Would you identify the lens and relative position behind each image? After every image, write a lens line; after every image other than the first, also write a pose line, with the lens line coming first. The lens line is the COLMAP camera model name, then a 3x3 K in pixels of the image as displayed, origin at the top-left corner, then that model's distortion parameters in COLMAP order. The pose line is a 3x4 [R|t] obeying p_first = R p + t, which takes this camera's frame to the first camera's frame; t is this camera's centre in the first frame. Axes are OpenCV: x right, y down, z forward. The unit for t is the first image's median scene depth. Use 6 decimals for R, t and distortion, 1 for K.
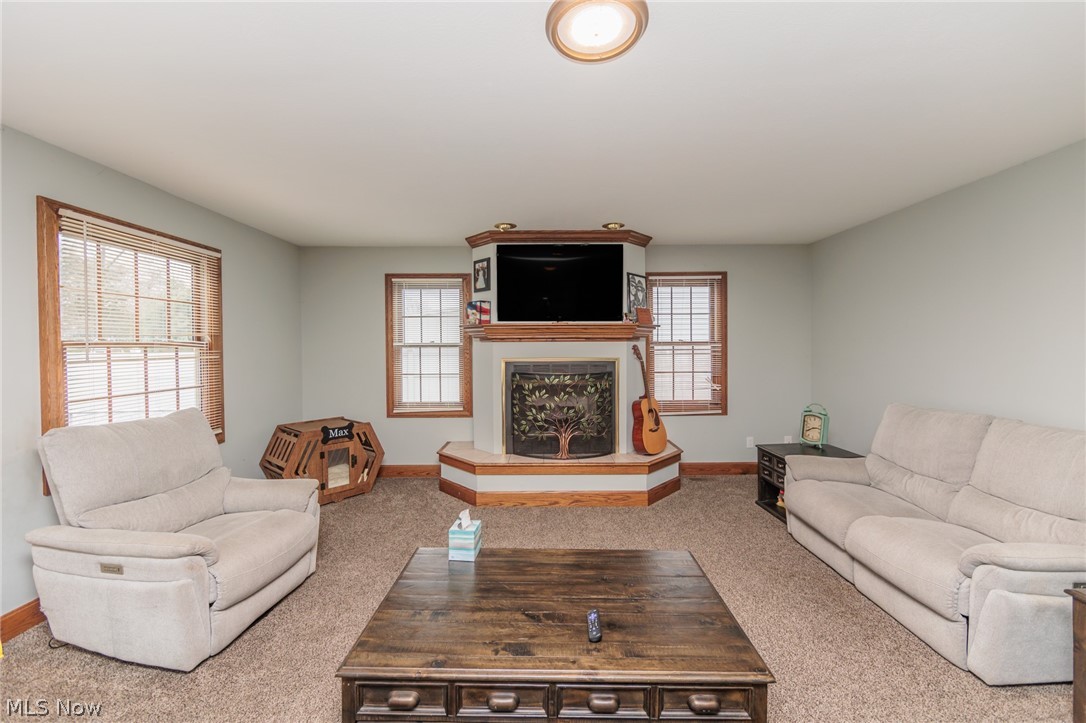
lens RADIAL K [[427.1, 0, 544.5], [0, 427.1, 352.7], [0, 0, 1]] dist [-0.001168, -0.000387]
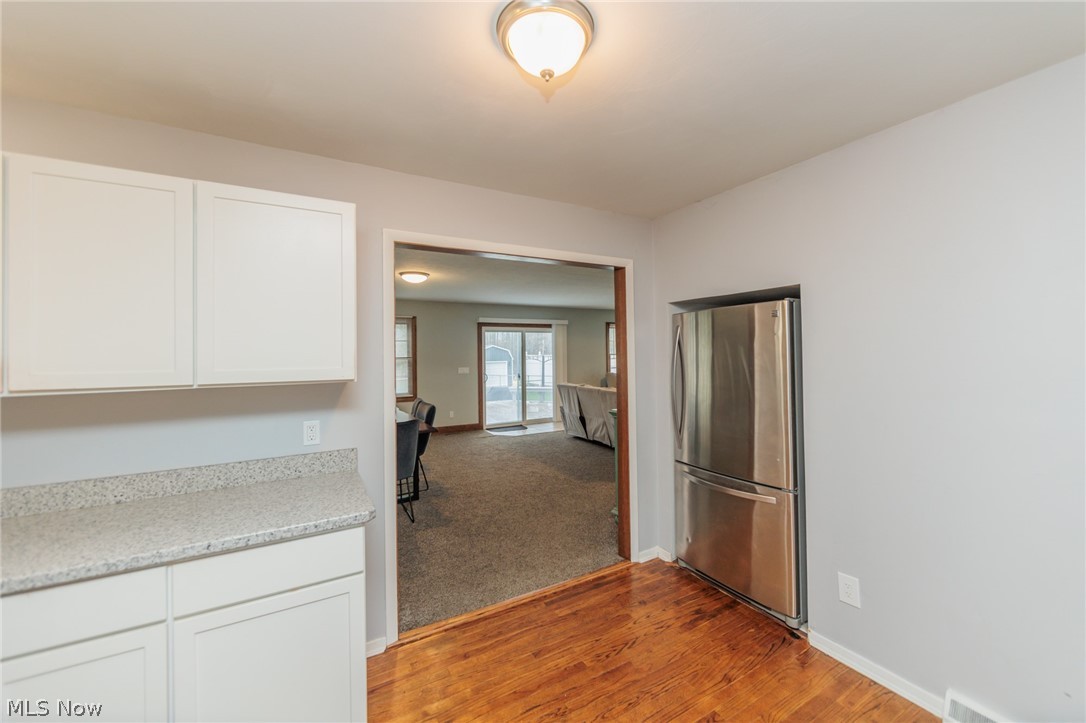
lens RADIAL K [[427.1, 0, 546.5], [0, 427.1, 360.7], [0, 0, 1]] dist [-0.001168, -0.000387]
pose [[0.492061, 0.012734, -0.870468, 1.339495], [0.001434, 0.999880, 0.015438, -0.014269], [0.870560, -0.008845, 0.491984, -0.977466]]
